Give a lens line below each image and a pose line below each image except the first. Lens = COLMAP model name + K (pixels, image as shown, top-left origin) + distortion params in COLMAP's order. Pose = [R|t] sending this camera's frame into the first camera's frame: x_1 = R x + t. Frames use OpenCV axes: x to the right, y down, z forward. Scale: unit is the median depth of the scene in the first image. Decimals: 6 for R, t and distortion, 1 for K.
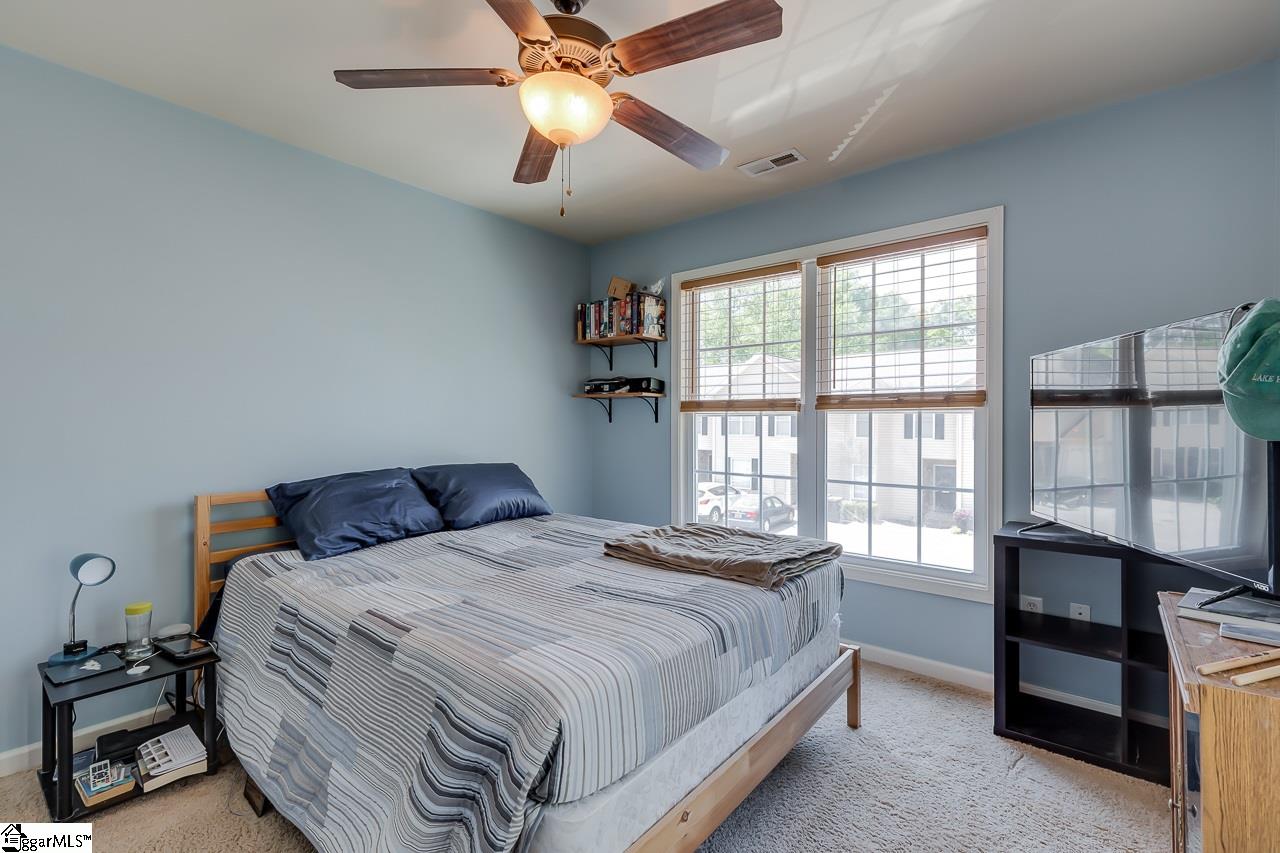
lens RADIAL K [[575.0, 0, 643.4], [0, 575.0, 420.5], [0, 0, 1]] dist [0.006227, -0.001201]
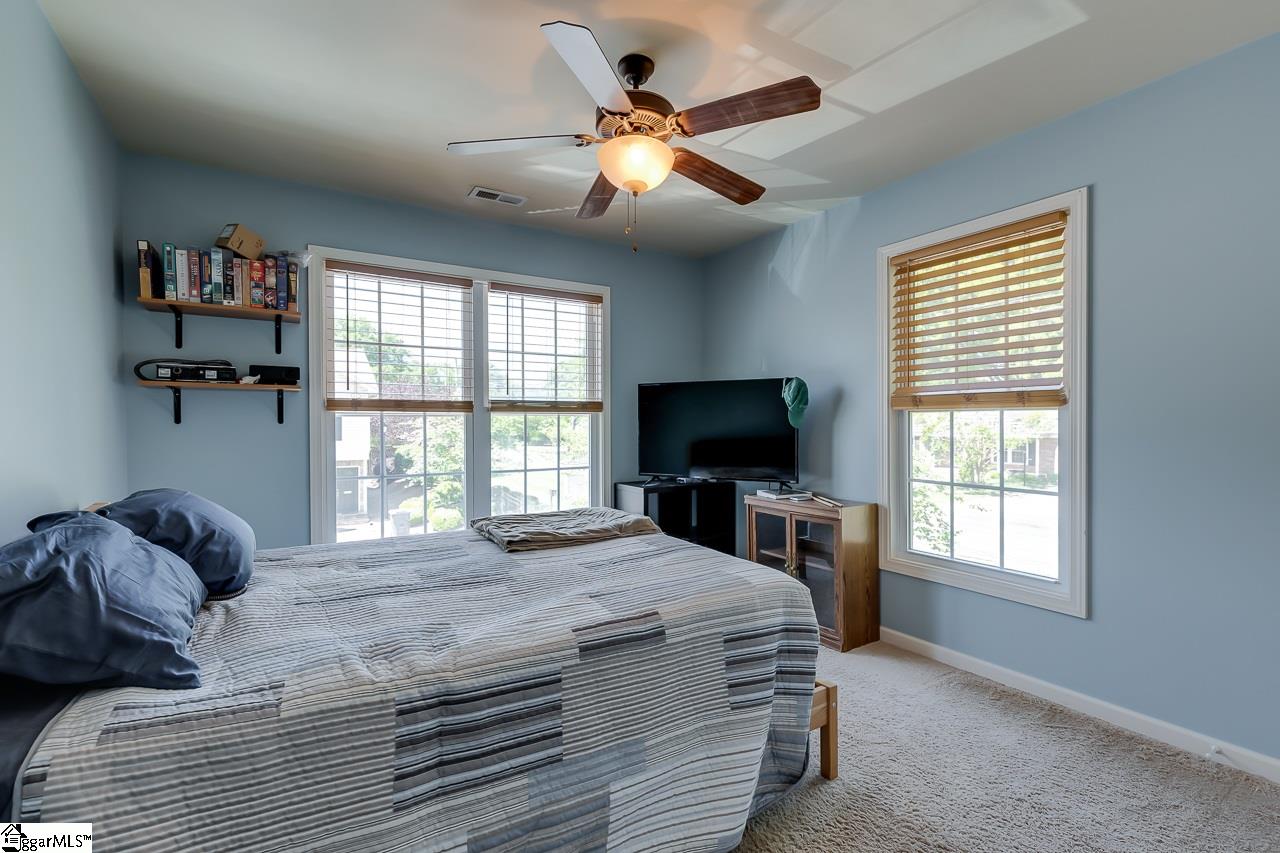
lens RADIAL K [[575.0, 0, 639.9], [0, 575.0, 430.0], [0, 0, 1]] dist [0.006227, -0.001201]
pose [[0.317752, -0.011395, 0.948105, -0.594070], [0.002198, 0.999934, 0.011282, 0.004409], [-0.948171, -0.001501, 0.317756, 0.285219]]
